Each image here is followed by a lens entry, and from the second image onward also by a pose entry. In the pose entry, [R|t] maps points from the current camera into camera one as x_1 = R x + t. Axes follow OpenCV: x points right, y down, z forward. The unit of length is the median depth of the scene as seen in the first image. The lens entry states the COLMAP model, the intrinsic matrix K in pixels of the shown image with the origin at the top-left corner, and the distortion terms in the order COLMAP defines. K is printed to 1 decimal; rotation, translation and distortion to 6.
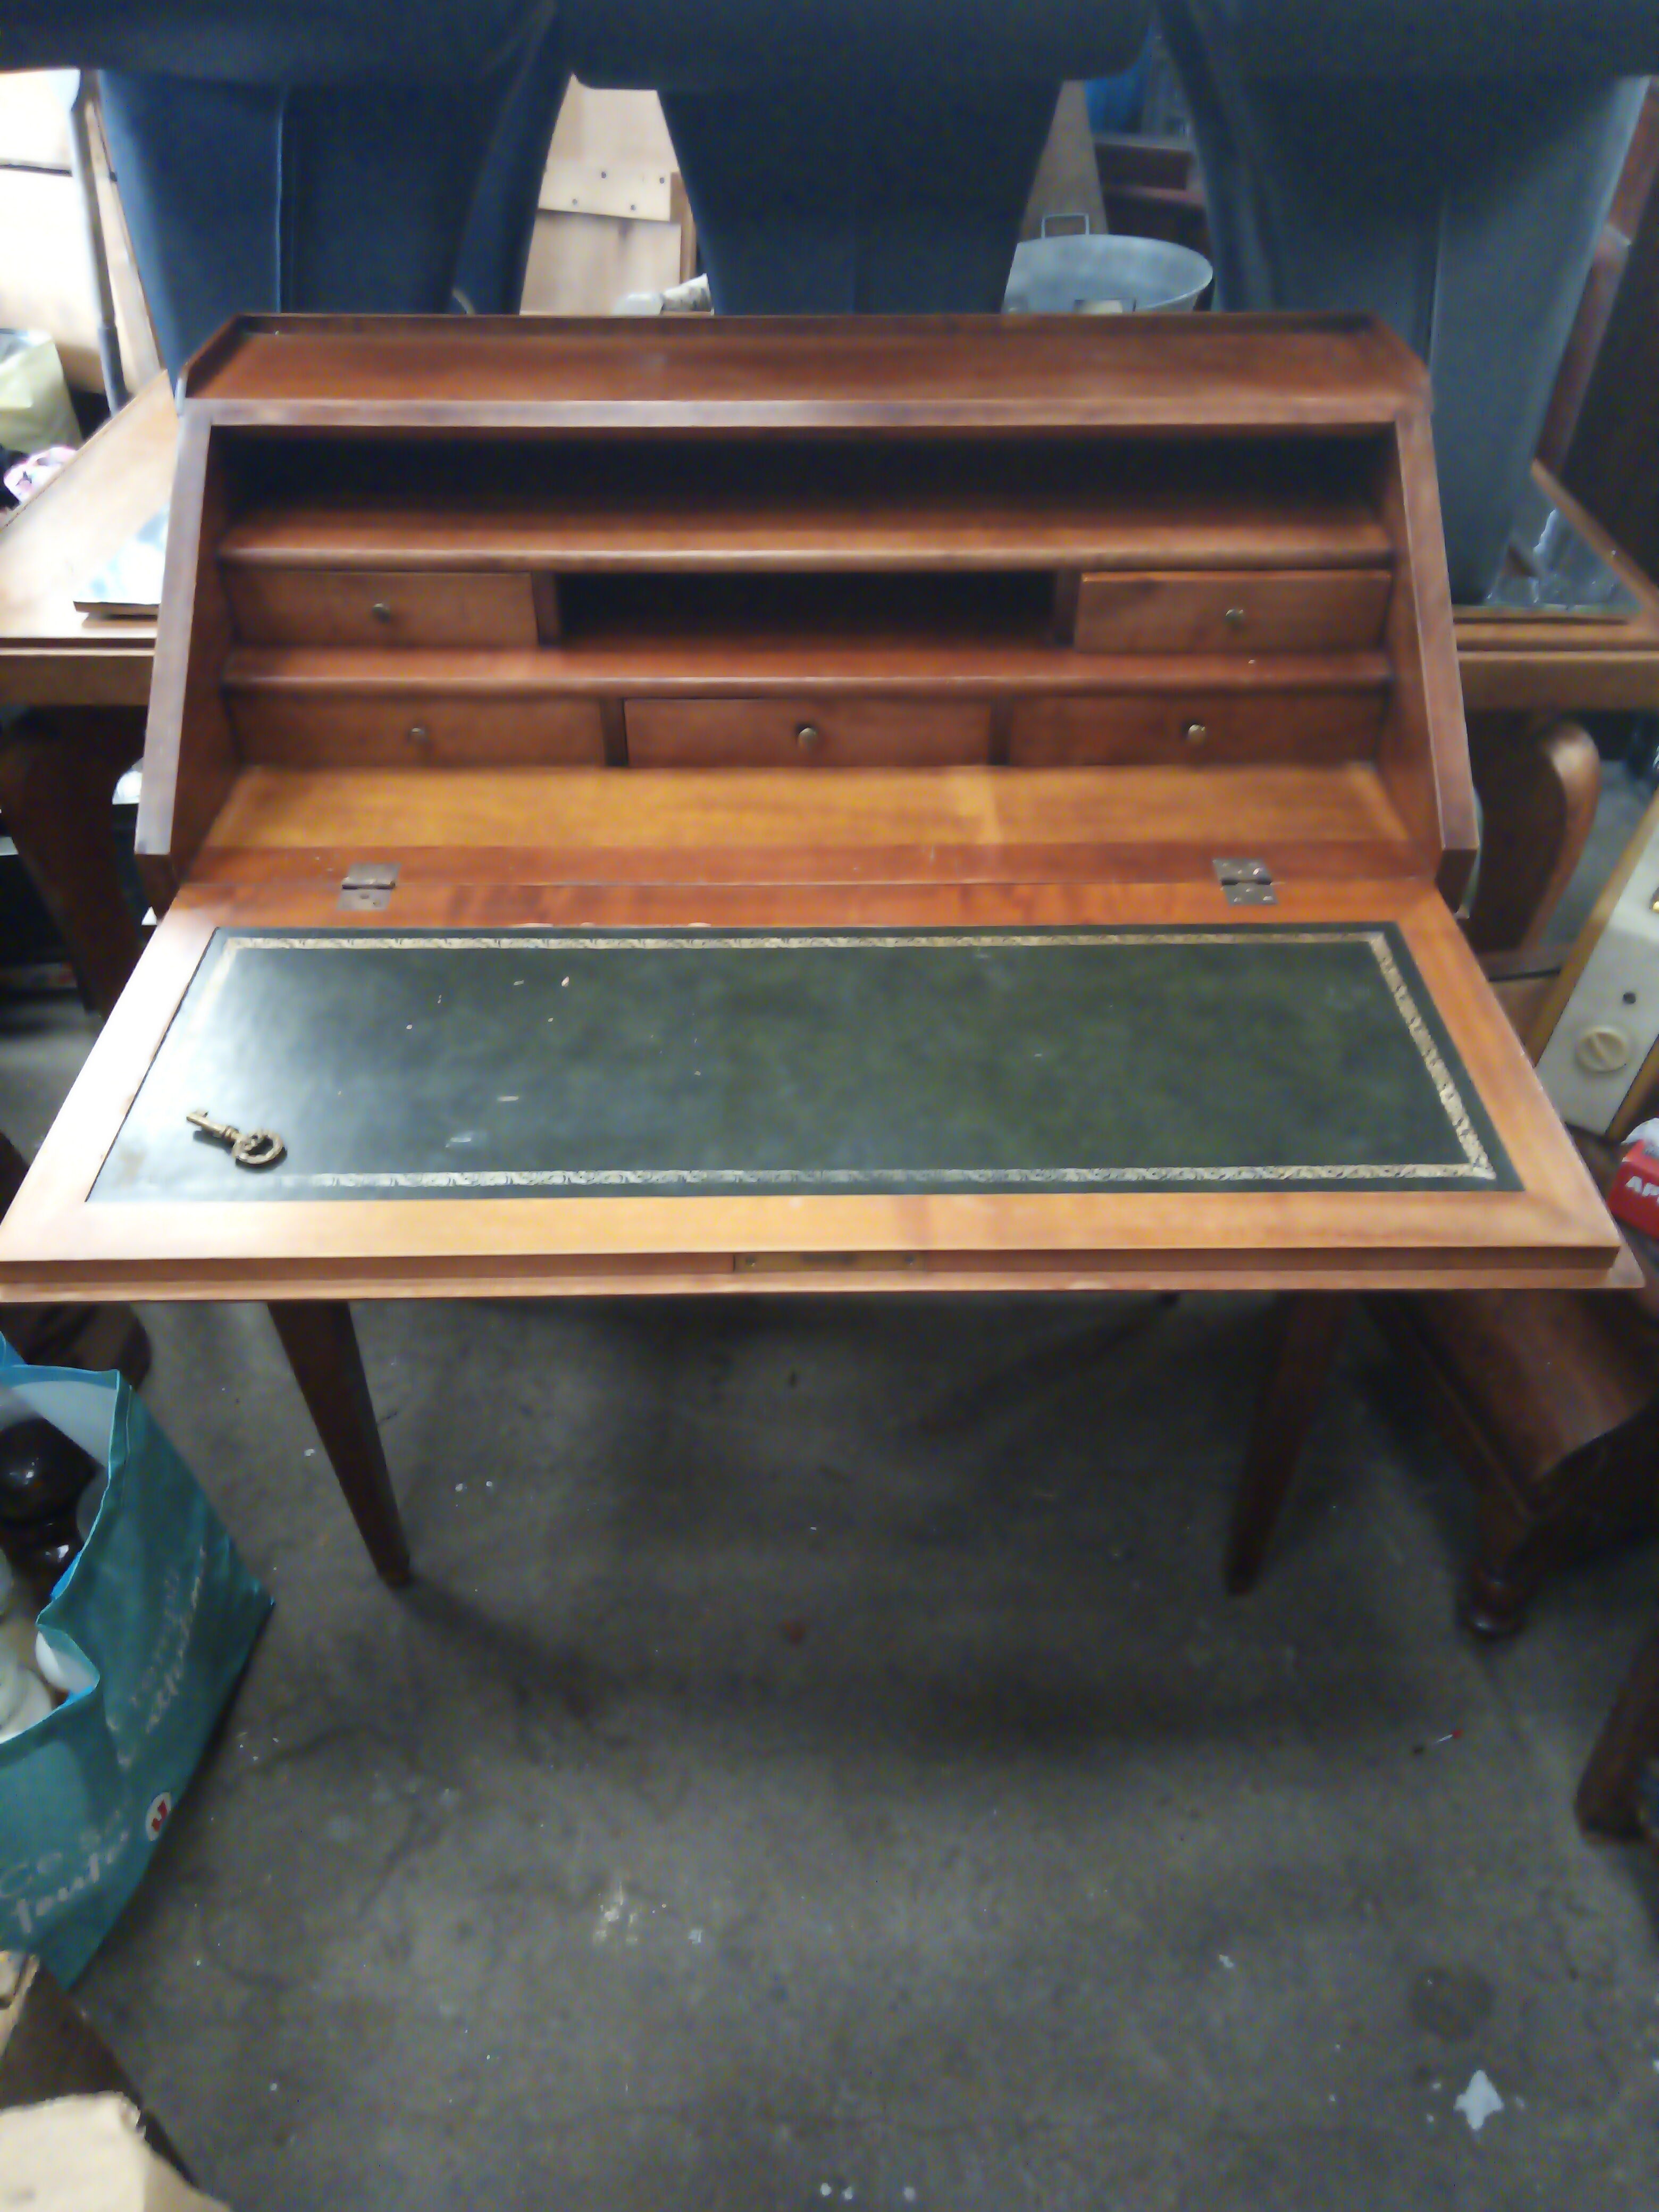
lens RADIAL K [[1645.9, 0, 829.5], [0, 1645.9, 1106.0], [0, 0, 1]] dist [0.029586, -0.005717]
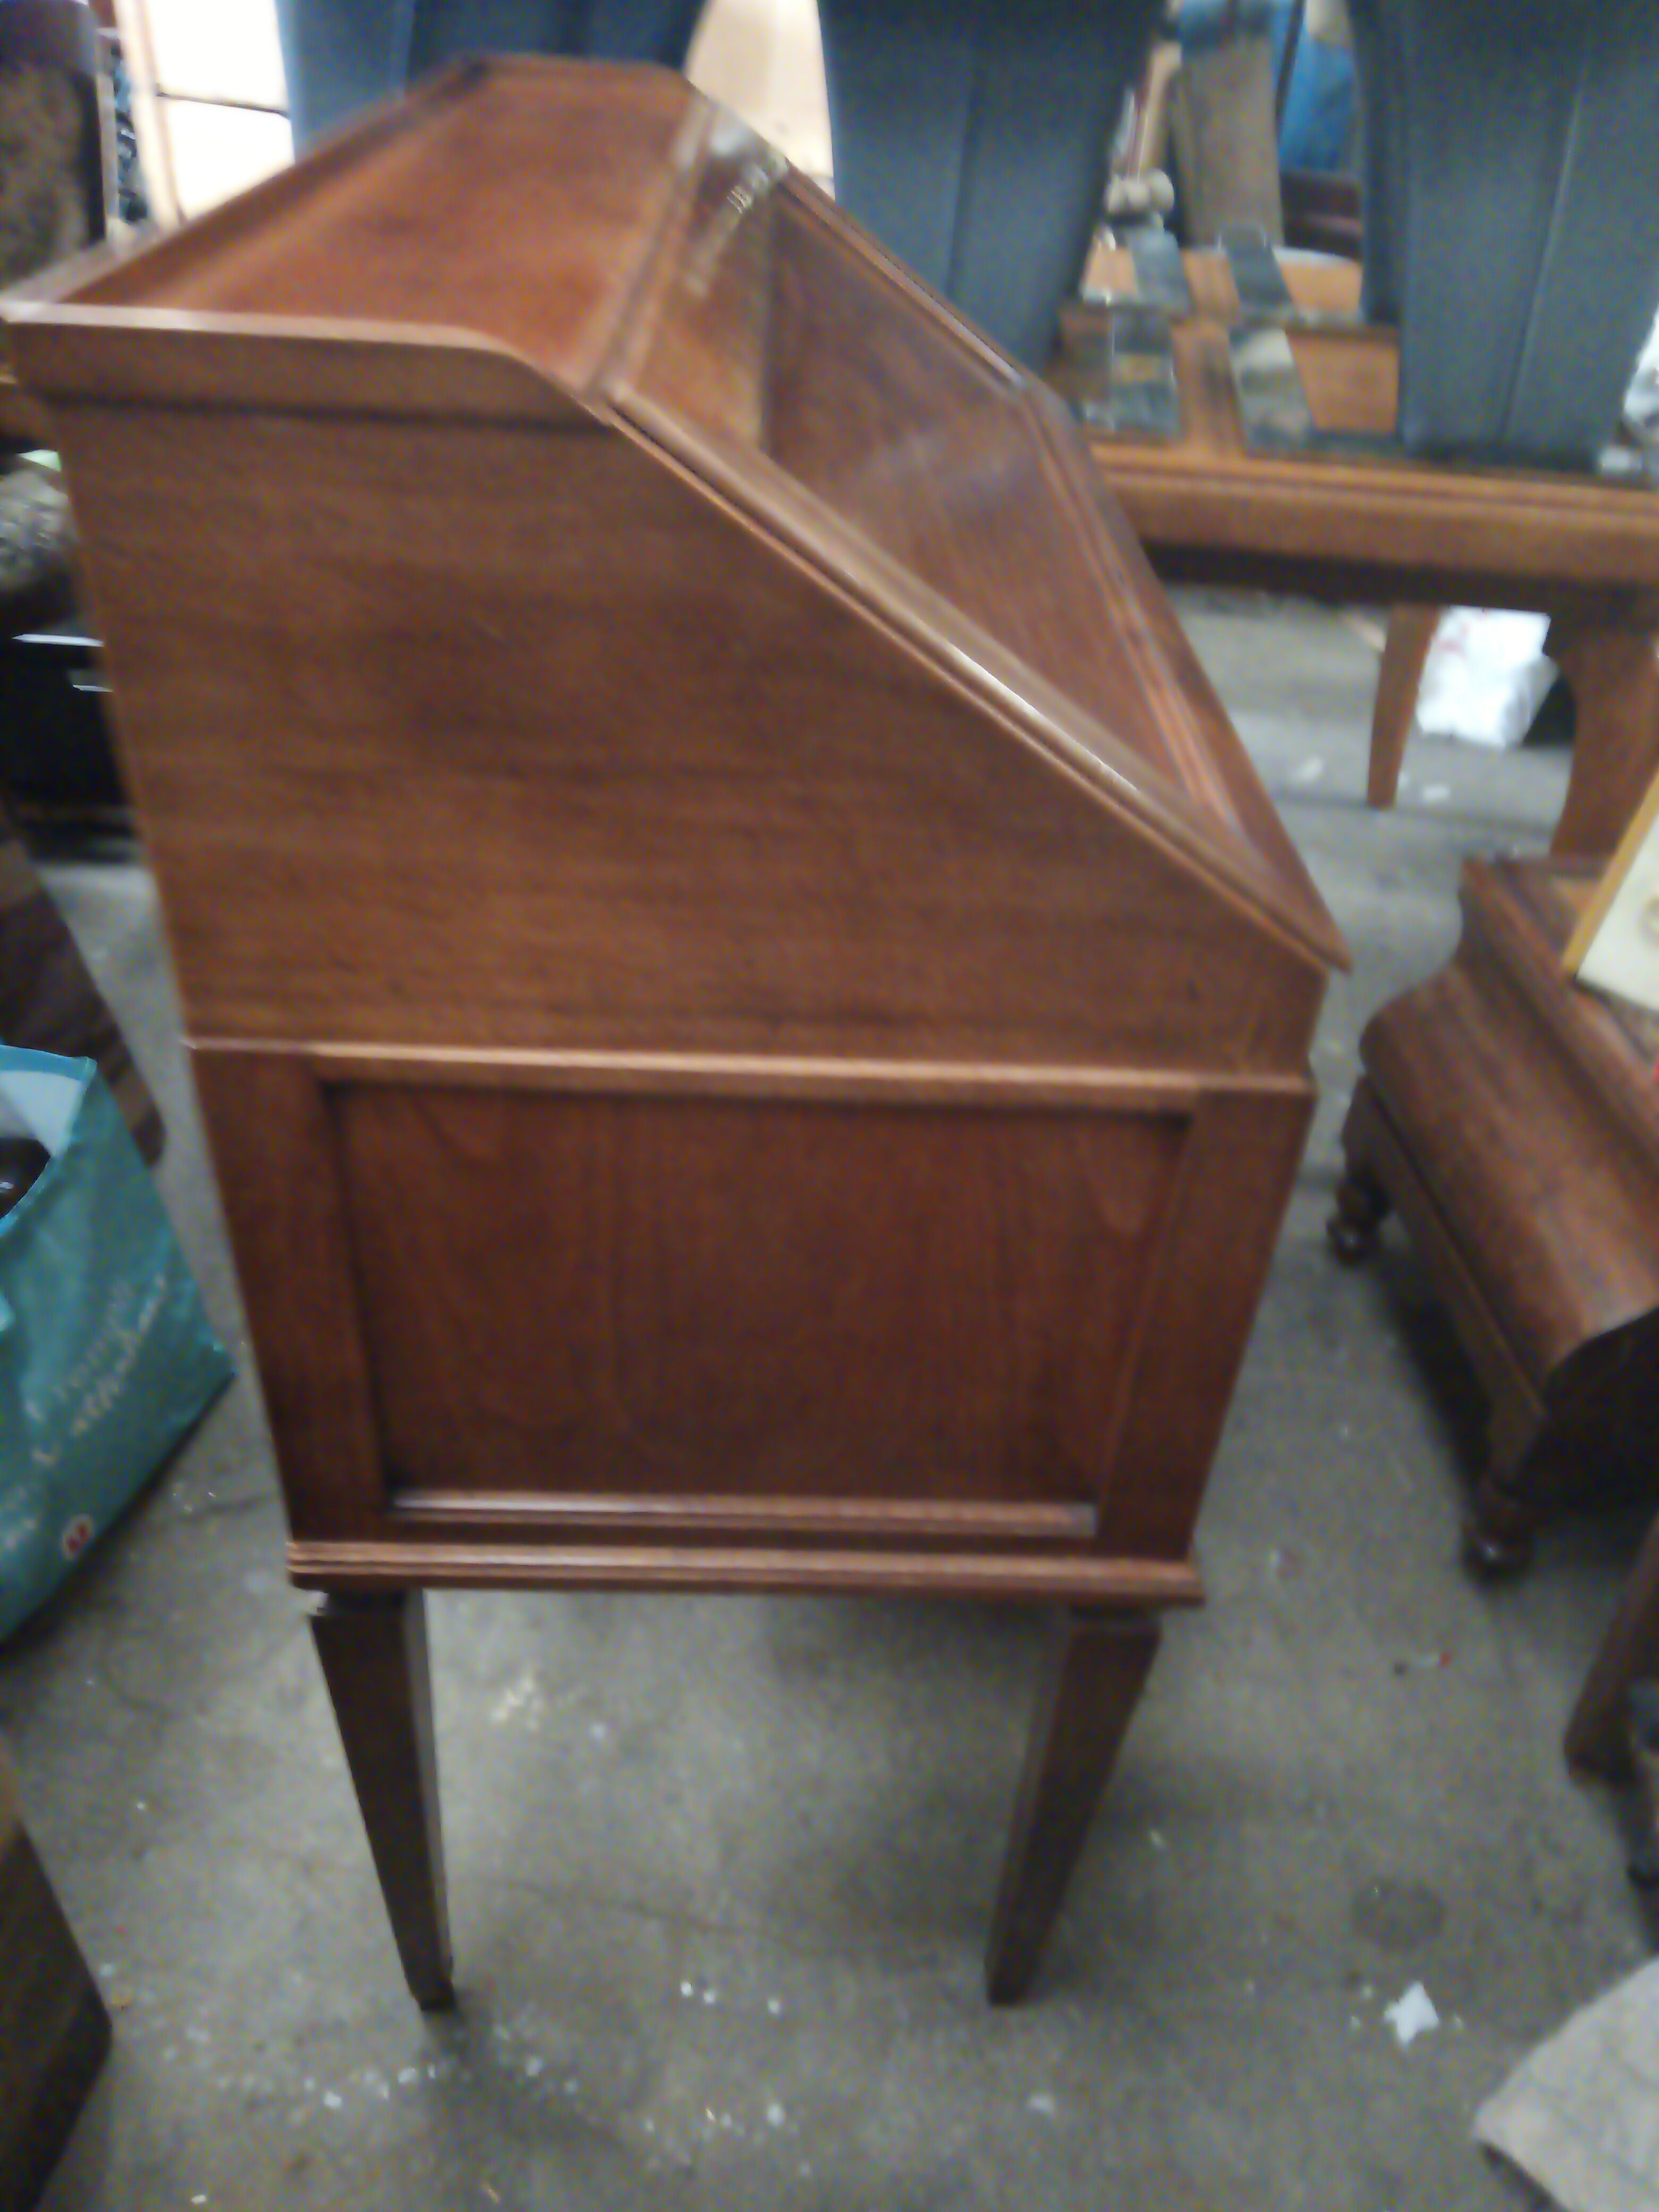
lens RADIAL K [[1645.9, 0, 829.5], [0, 1645.9, 1106.0], [0, 0, 1]] dist [0.029586, -0.005717]
pose [[0.990590, 0.114776, -0.074550, 0.081229], [-0.118997, 0.991376, -0.054884, 0.182807], [0.067607, 0.063239, 0.995706, 0.042835]]
